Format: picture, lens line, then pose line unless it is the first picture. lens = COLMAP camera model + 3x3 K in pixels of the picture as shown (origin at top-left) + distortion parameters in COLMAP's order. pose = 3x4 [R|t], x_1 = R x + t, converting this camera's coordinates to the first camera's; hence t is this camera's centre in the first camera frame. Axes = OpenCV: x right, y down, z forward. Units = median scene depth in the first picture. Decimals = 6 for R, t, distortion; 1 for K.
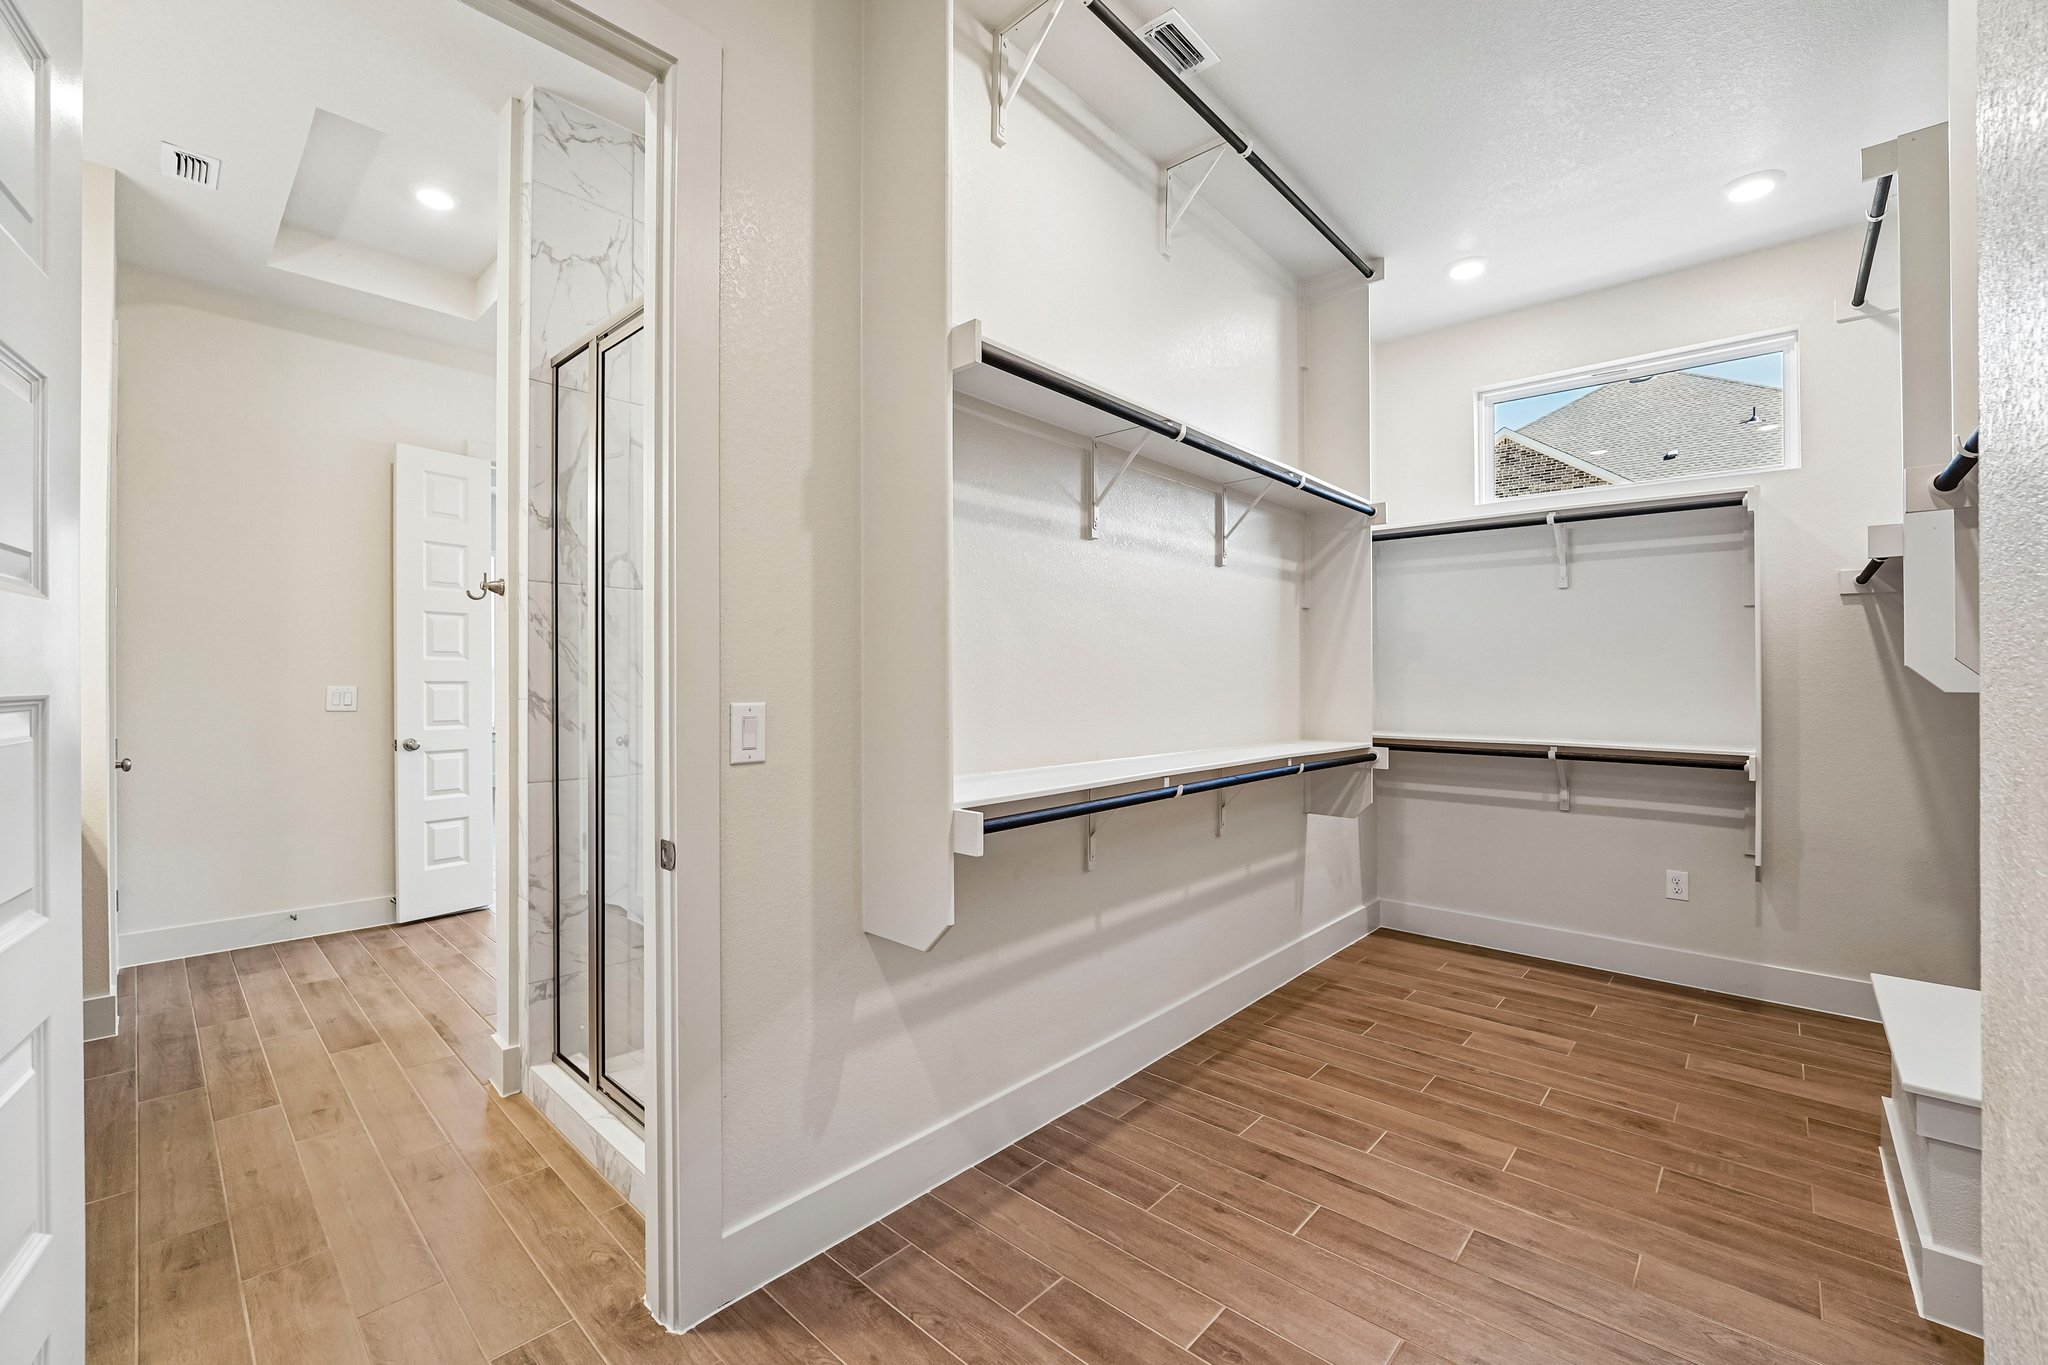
lens RADIAL K [[816.7, 0, 1024.0], [0, 816.7, 682.5], [0, 0, 1]] dist [-0.040842, 0.007357]
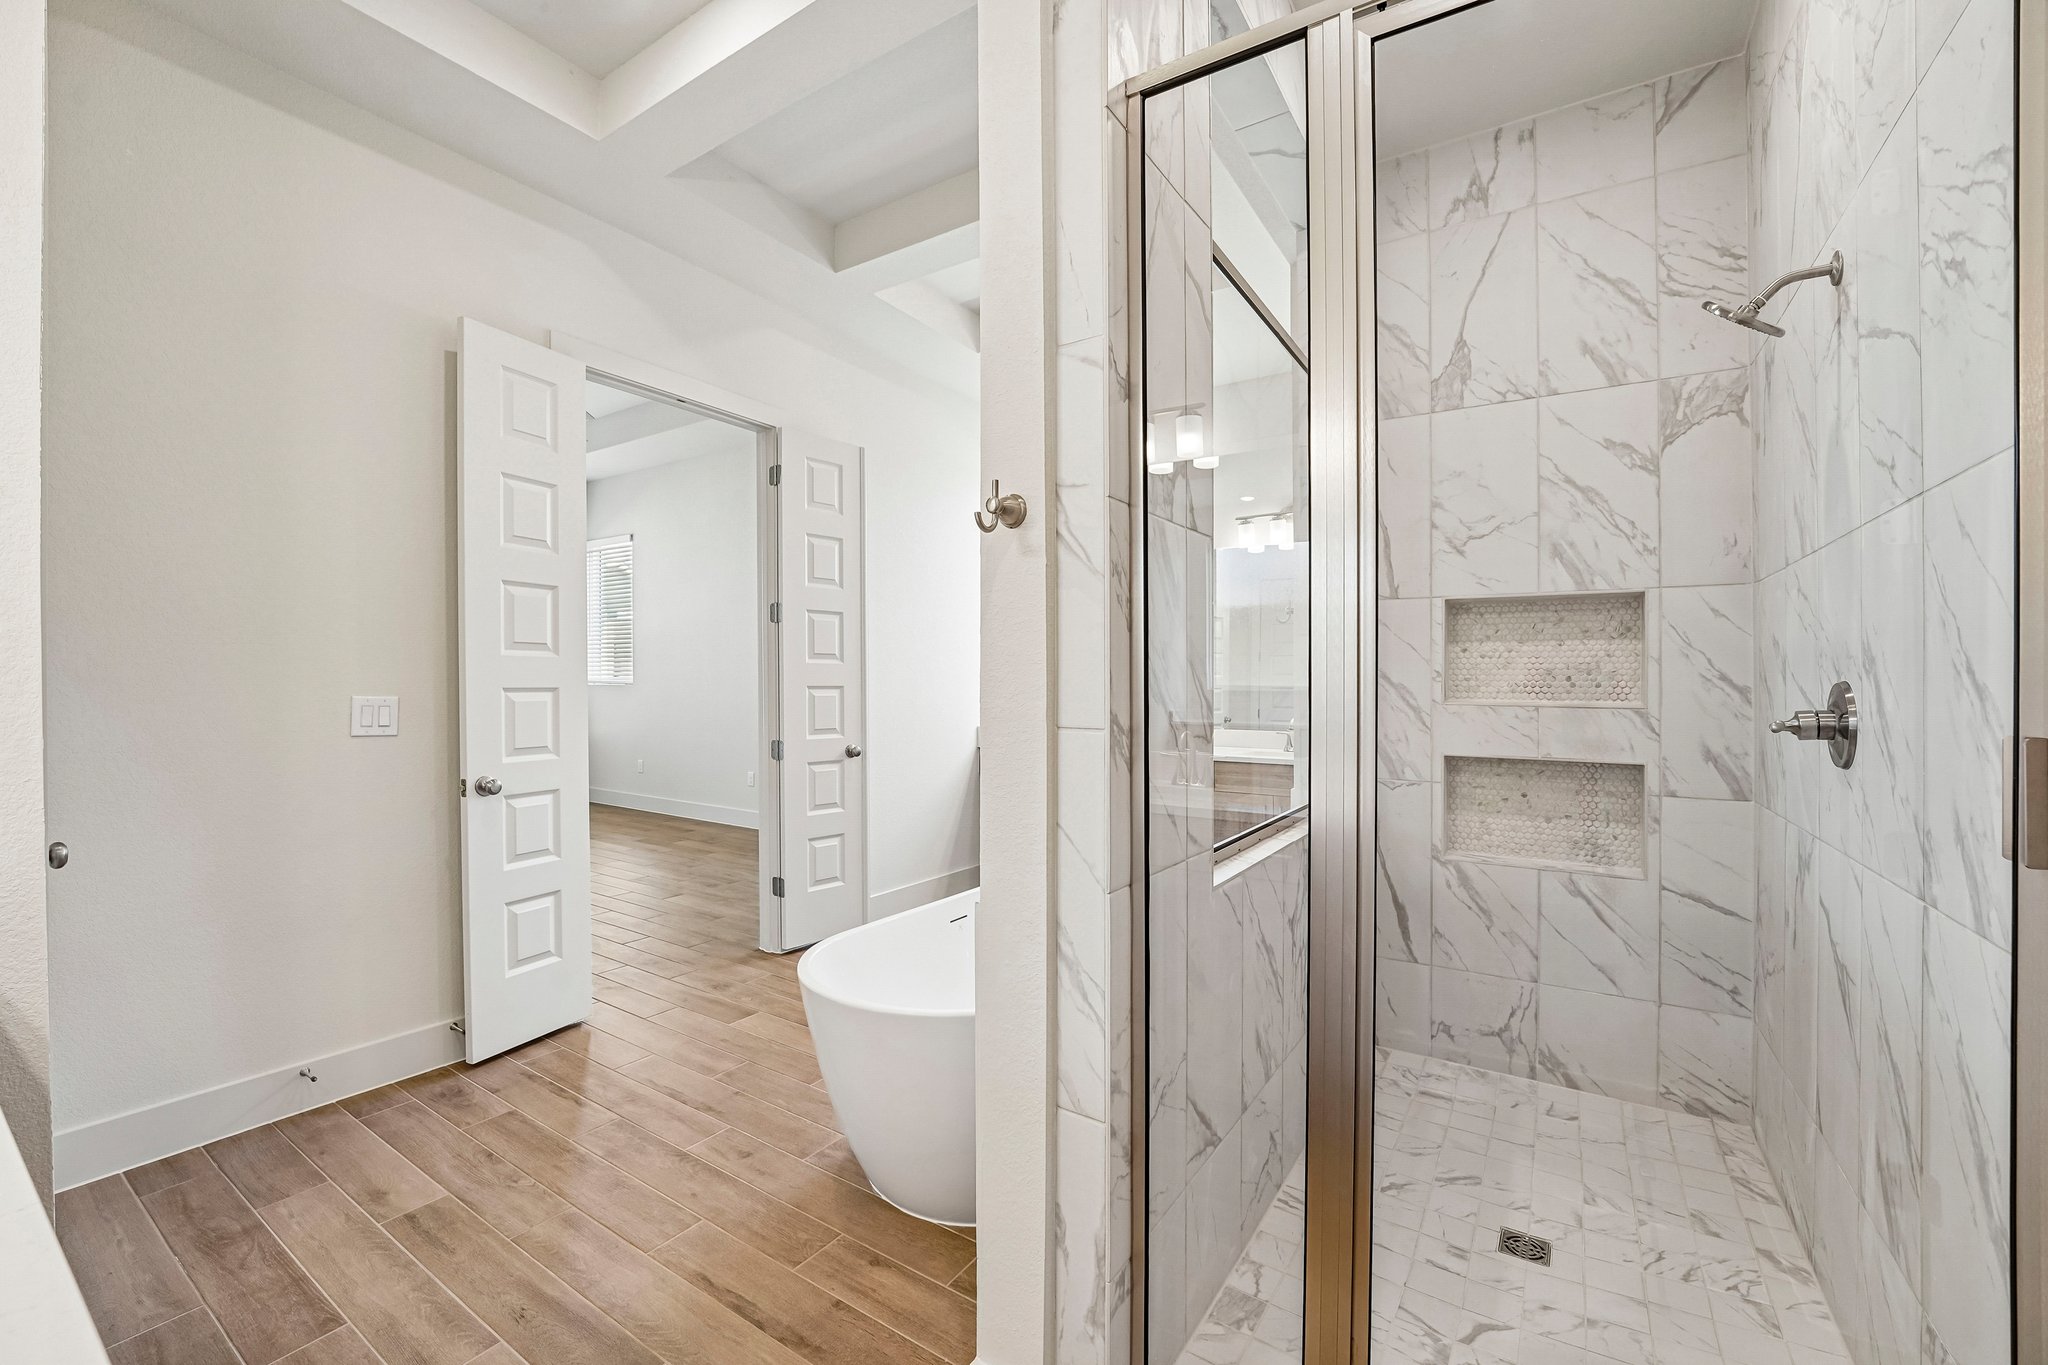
lens RADIAL K [[816.7, 0, 1024.0], [0, 816.7, 682.5], [0, 0, 1]] dist [-0.040842, 0.007357]
pose [[0.988040, -0.002358, 0.154178, -0.442116], [0.002381, 0.999997, 0.000035, -0.005136], [-0.154177, 0.000332, 0.988043, 0.294128]]
